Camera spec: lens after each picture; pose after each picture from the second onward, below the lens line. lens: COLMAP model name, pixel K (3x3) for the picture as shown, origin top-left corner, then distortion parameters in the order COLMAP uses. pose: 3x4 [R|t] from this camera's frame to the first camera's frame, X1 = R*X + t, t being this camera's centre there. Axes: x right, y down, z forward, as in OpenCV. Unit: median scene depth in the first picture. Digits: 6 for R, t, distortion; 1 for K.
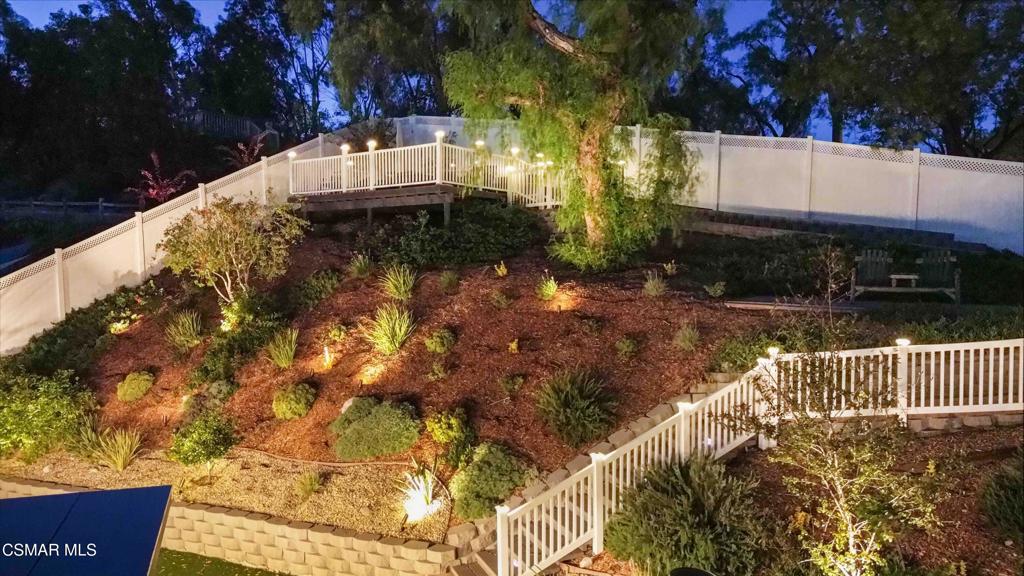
lens RADIAL K [[721.3, 0, 512.0], [0, 721.3, 288.0], [0, 0, 1]] dist [0.105765, -0.124702]
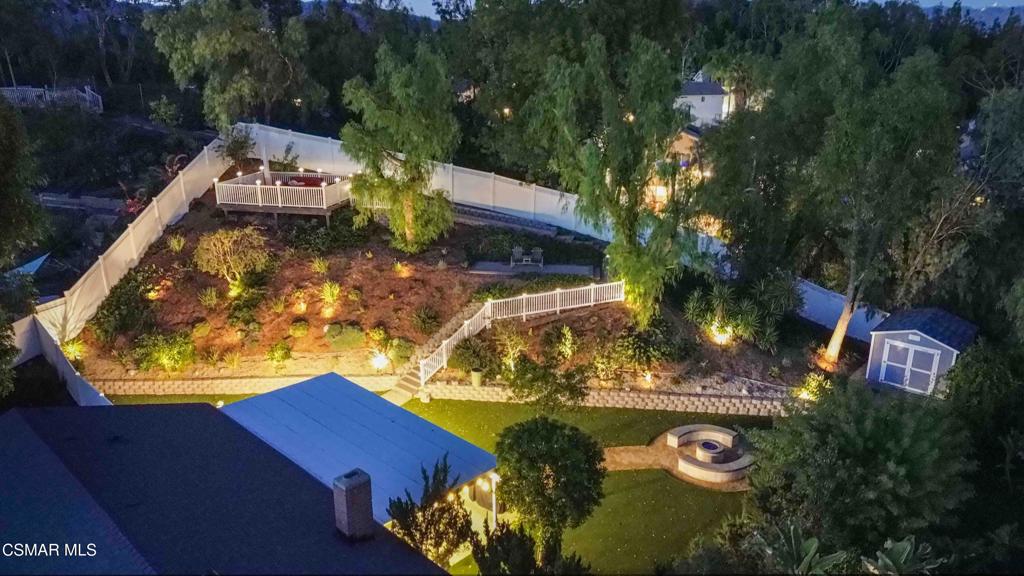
lens RADIAL K [[721.3, 0, 512.0], [0, 721.3, 288.0], [0, 0, 1]] dist [0.105765, -0.124702]
pose [[0.905432, -0.127230, 0.404976, -0.581411], [0.013791, 0.962339, 0.271502, -0.574605], [-0.424268, -0.240242, 0.873087, -1.258576]]
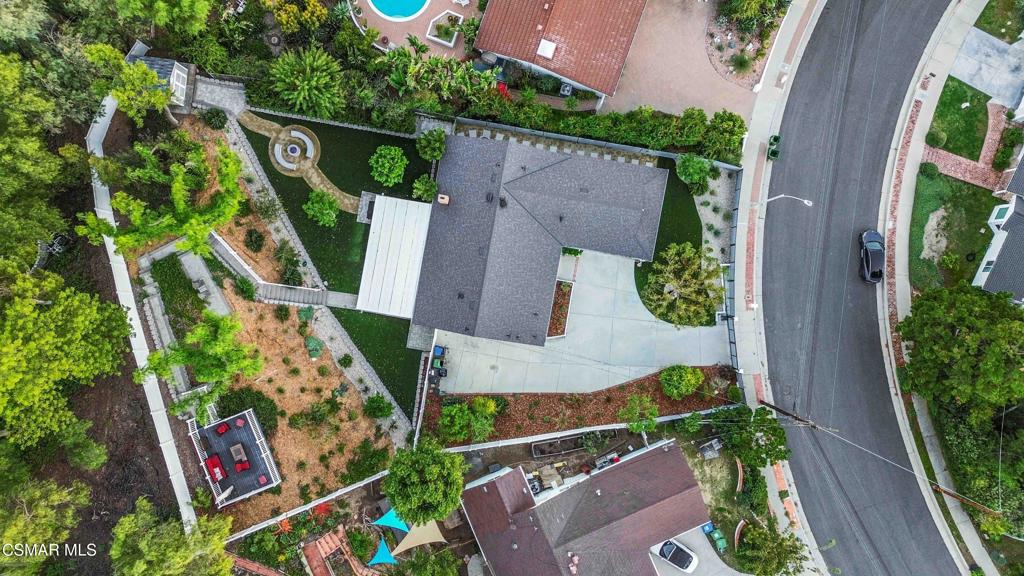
lens RADIAL K [[721.3, 0, 512.0], [0, 721.3, 288.0], [0, 0, 1]] dist [0.105765, -0.124702]
pose [[-0.858511, -0.512655, 0.011974, -0.992552], [0.032202, -0.030593, 0.999013, -3.830240], [-0.511782, 0.858050, 0.042773, -0.150029]]
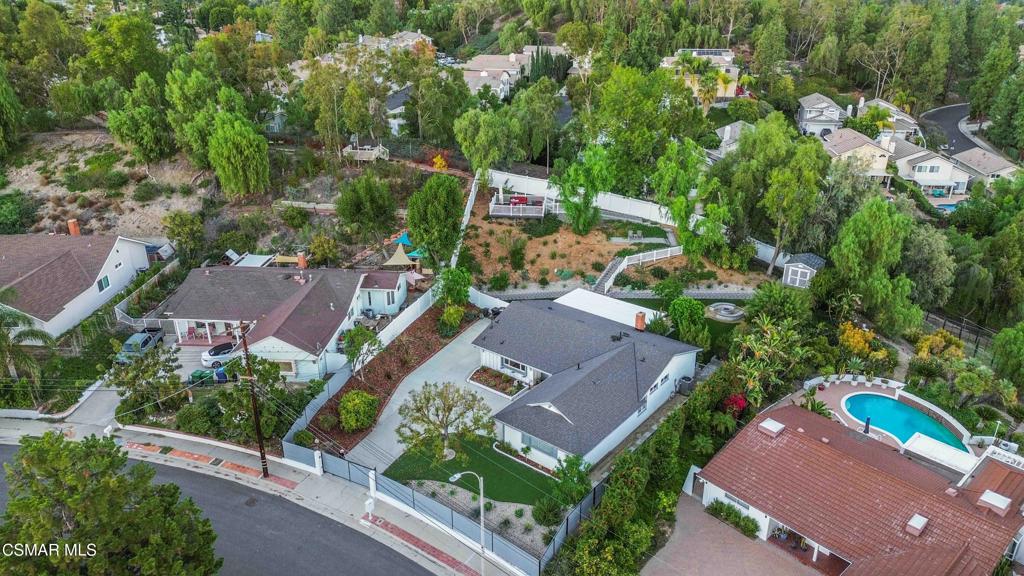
lens RADIAL K [[721.3, 0, 512.0], [0, 721.3, 288.0], [0, 0, 1]] dist [0.105765, -0.124702]
pose [[0.860698, -0.201042, 0.467740, -2.917179], [0.017003, 0.929569, 0.368255, -1.643375], [-0.508832, -0.309004, 0.803497, -3.106322]]
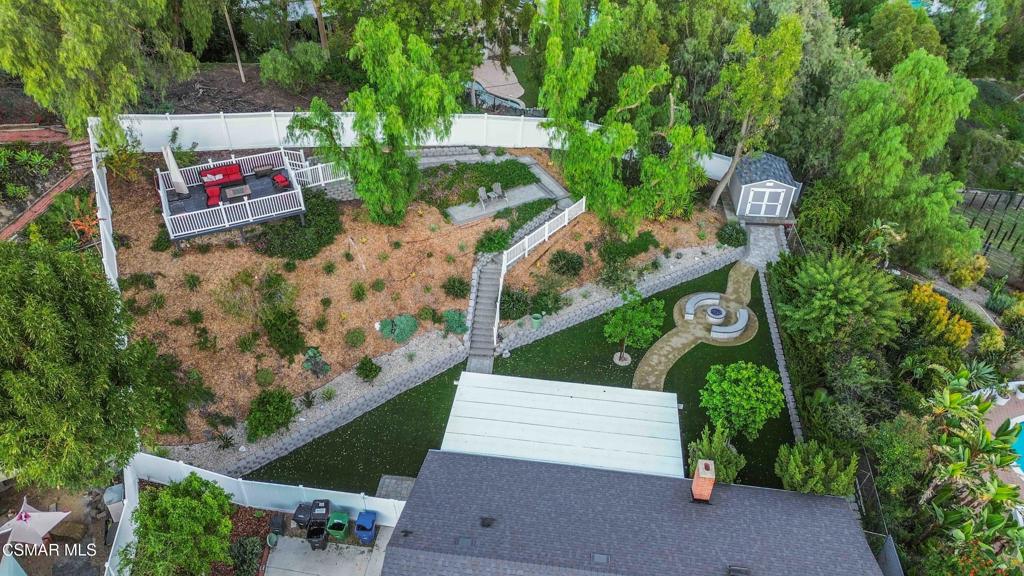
lens RADIAL K [[721.3, 0, 512.0], [0, 721.3, 288.0], [0, 0, 1]] dist [0.105765, -0.124702]
pose [[0.477634, -0.545462, 0.688721, -1.561917], [0.029652, 0.793484, 0.607869, -1.381876], [-0.878058, -0.269917, 0.395169, -0.370277]]
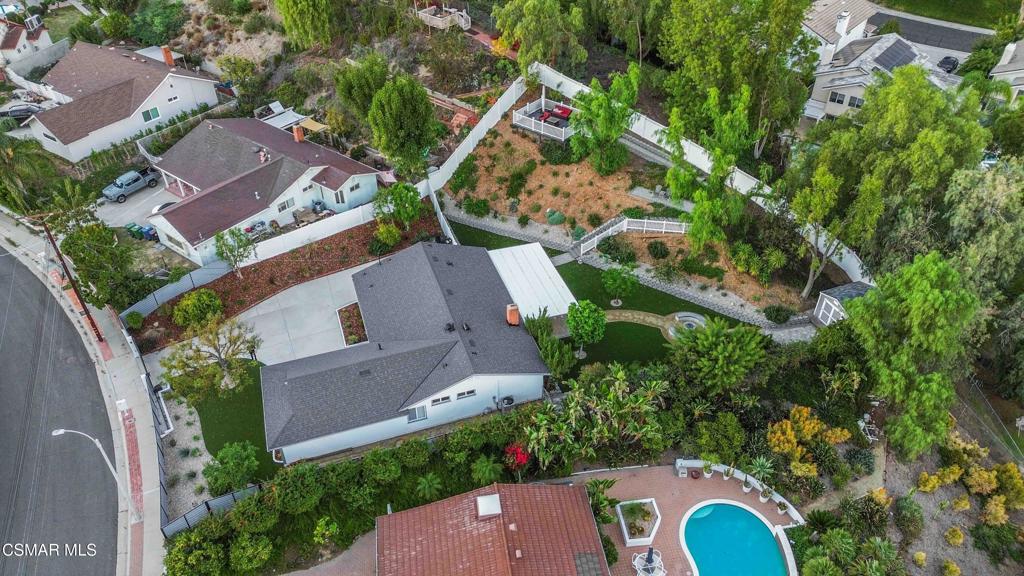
lens RADIAL K [[721.3, 0, 512.0], [0, 721.3, 288.0], [0, 0, 1]] dist [0.105765, -0.124702]
pose [[0.999225, 0.019503, -0.034179, -0.268641], [0.004509, 0.806089, 0.591778, -2.091265], [0.039093, -0.591473, 0.805376, -2.939465]]
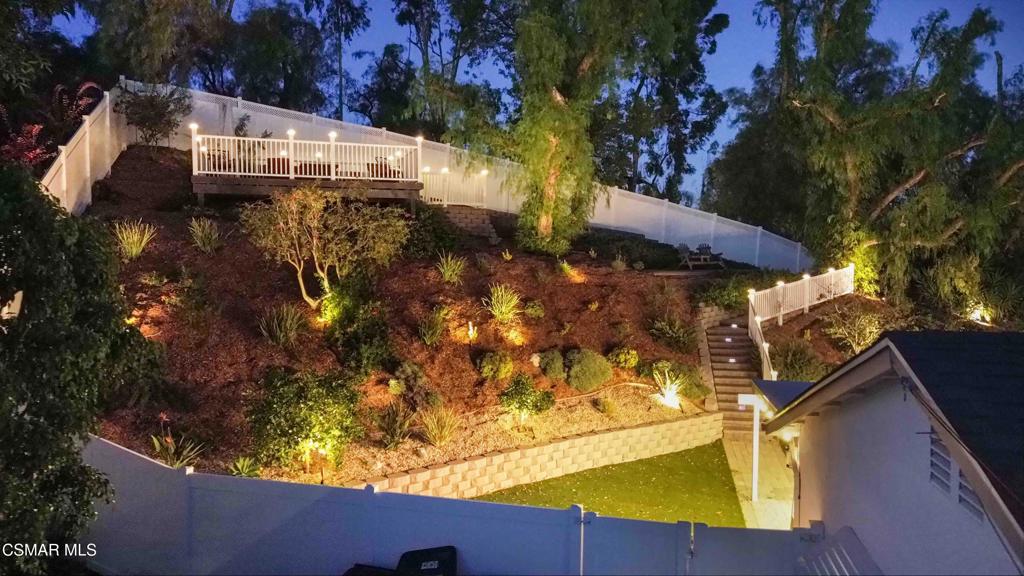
lens RADIAL K [[721.3, 0, 512.0], [0, 721.3, 288.0], [0, 0, 1]] dist [0.105765, -0.124702]
pose [[0.535948, -0.043854, 0.843111, -1.223355], [0.032513, 0.998981, 0.031294, -0.008102], [-0.843624, 0.010640, 0.536828, 0.315477]]
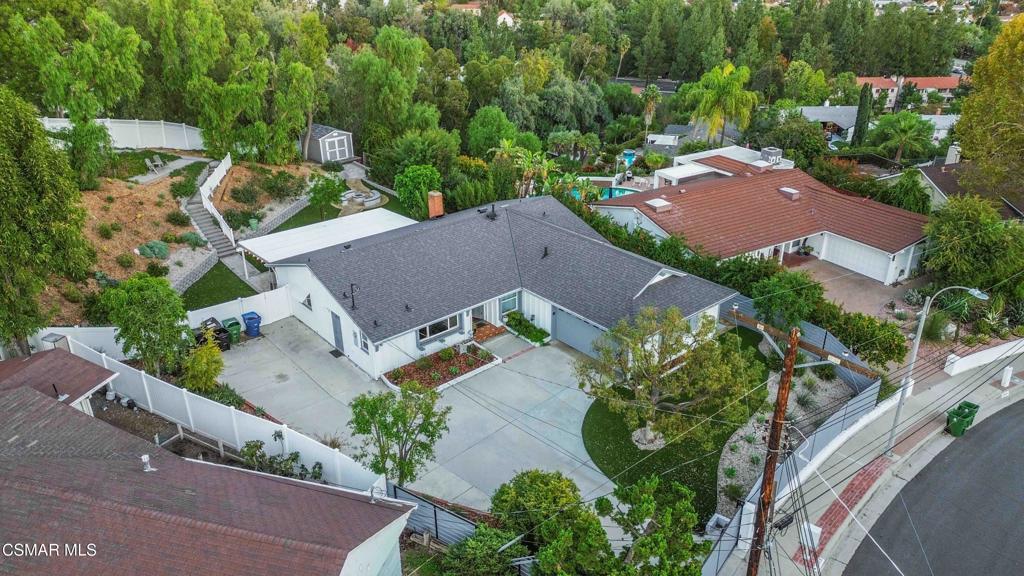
lens RADIAL K [[721.3, 0, 512.0], [0, 721.3, 288.0], [0, 0, 1]] dist [0.105765, -0.124702]
pose [[-0.336408, -0.398840, 0.853086, -3.127429], [0.039395, 0.899131, 0.435902, -0.890375], [-0.940892, 0.180248, -0.286763, 0.406654]]
